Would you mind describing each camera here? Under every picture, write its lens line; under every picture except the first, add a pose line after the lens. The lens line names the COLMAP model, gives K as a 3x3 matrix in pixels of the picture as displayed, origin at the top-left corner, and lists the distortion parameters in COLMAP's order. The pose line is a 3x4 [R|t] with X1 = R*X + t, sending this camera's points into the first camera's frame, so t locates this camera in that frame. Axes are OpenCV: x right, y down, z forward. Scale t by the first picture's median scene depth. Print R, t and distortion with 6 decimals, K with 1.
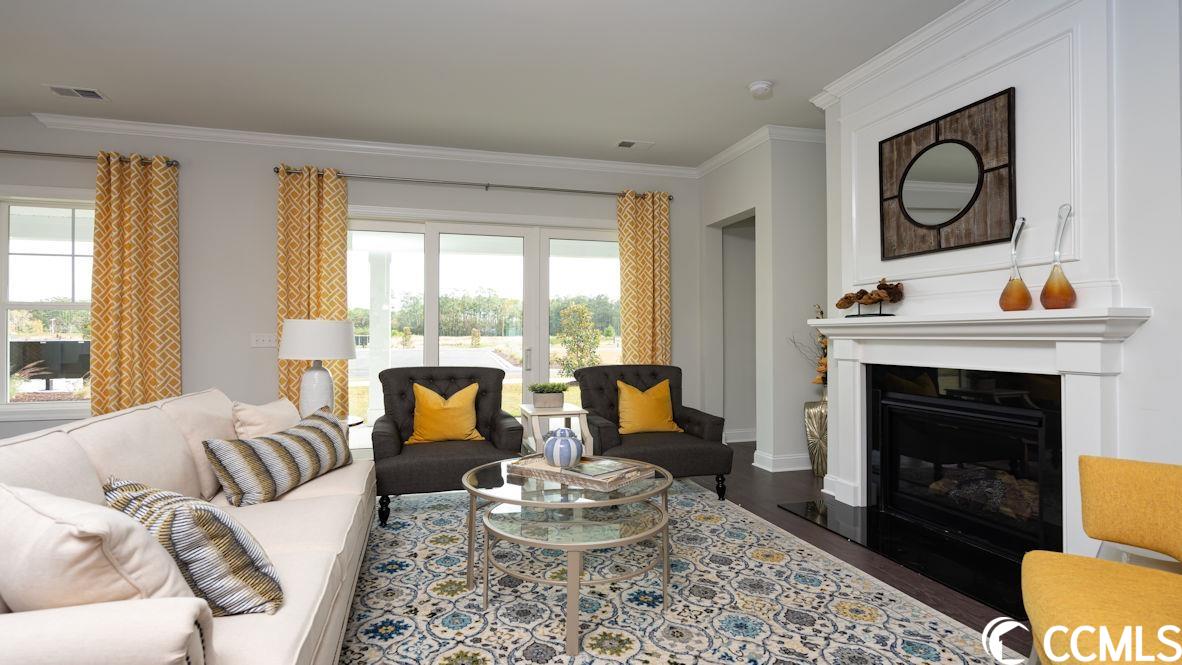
lens RADIAL K [[605.9, 0, 588.6], [0, 605.9, 333.6], [0, 0, 1]] dist [0.002742, 0.000120]
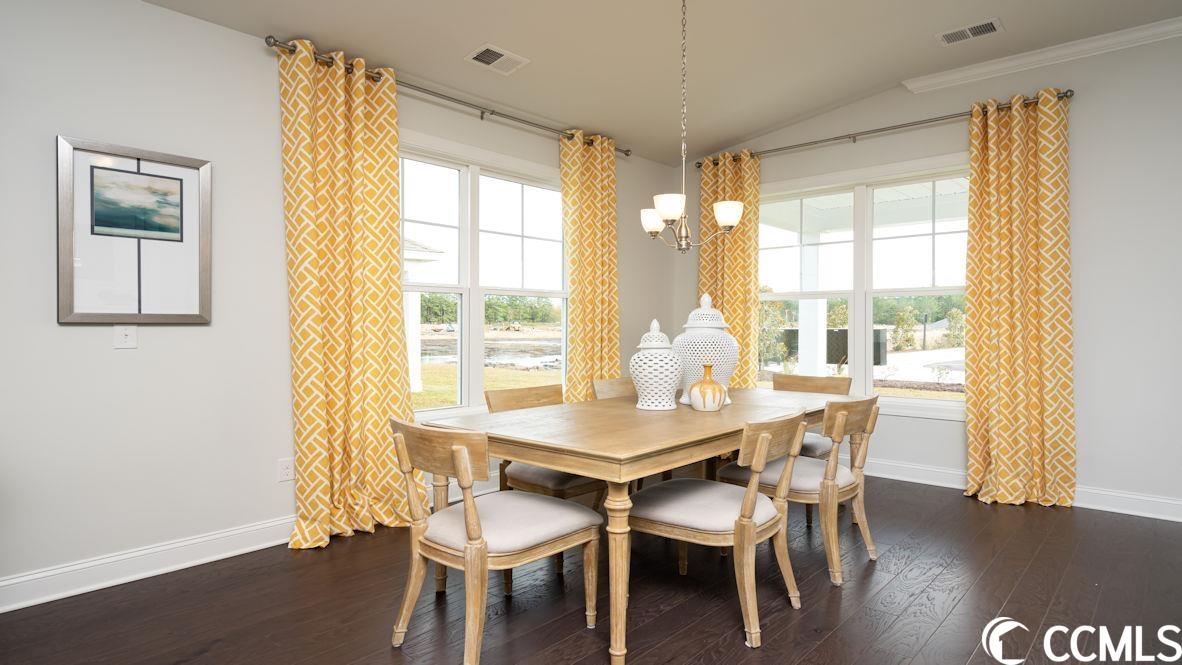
lens RADIAL K [[663.0, 0, 597.3], [0, 663.0, 328.7], [0, 0, 1]] dist [0.005324, 0.000502]
pose [[0.538436, 0.002872, -0.842662, -0.384499], [0.004293, 0.999972, 0.006151, 0.001477], [0.842656, -0.006930, 0.538408, 0.084150]]
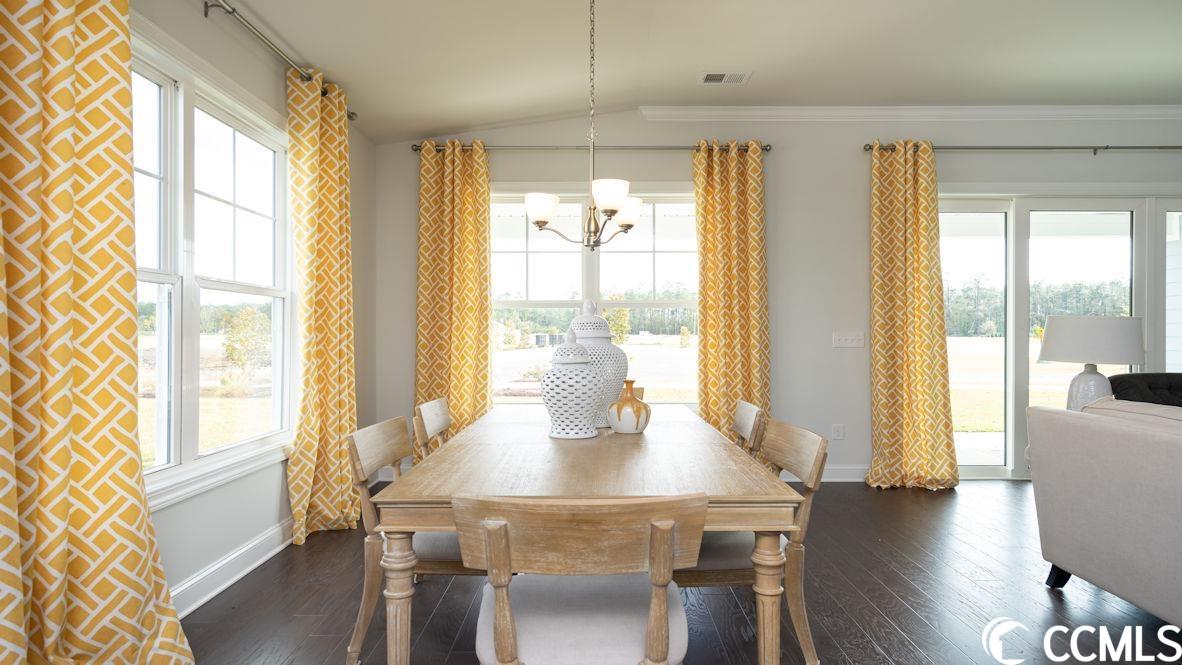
lens RADIAL K [[663.0, 0, 596.0], [0, 663.0, 336.8], [0, 0, 1]] dist [0.005324, 0.000502]
pose [[0.961580, 0.000726, -0.274525, -0.831549], [0.001413, 0.999970, 0.007593, -0.001408], [0.274522, -0.007689, 0.961550, -0.058062]]
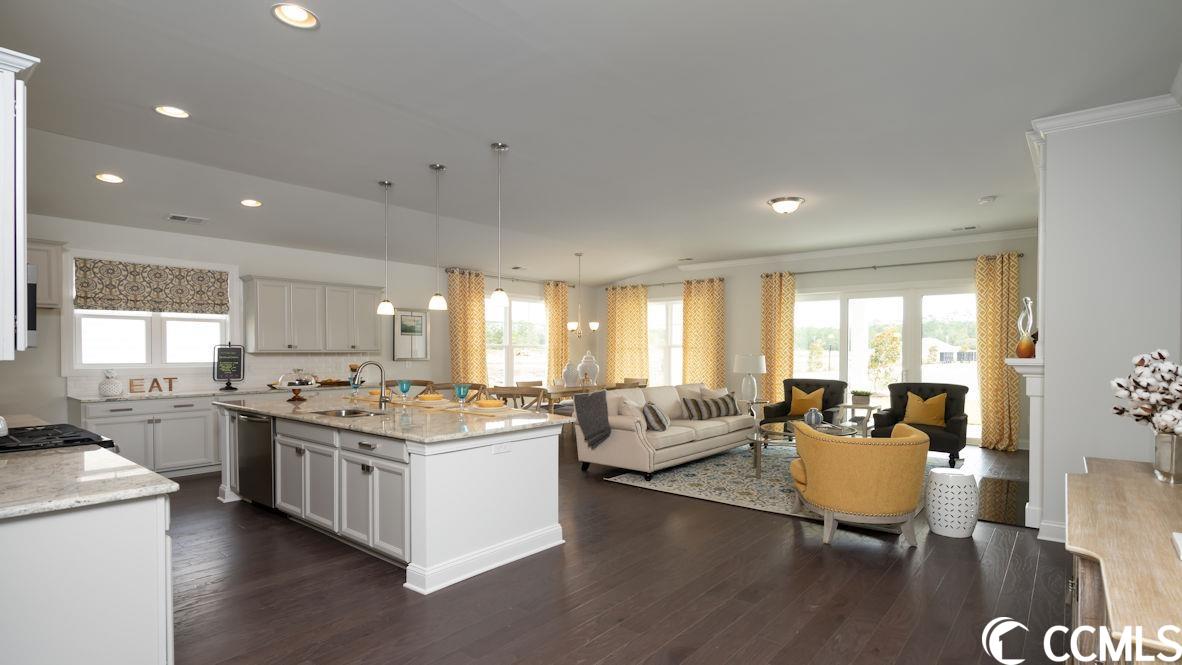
lens RADIAL K [[569.5, 0, 648.2], [0, 569.5, 359.2], [0, 0, 1]] dist [0.002777, -0.002053]
pose [[0.612225, 0.013252, -0.790573, 0.954541], [0.002186, 0.999827, 0.018452, -0.045702], [0.790681, -0.013025, 0.612090, -0.561617]]
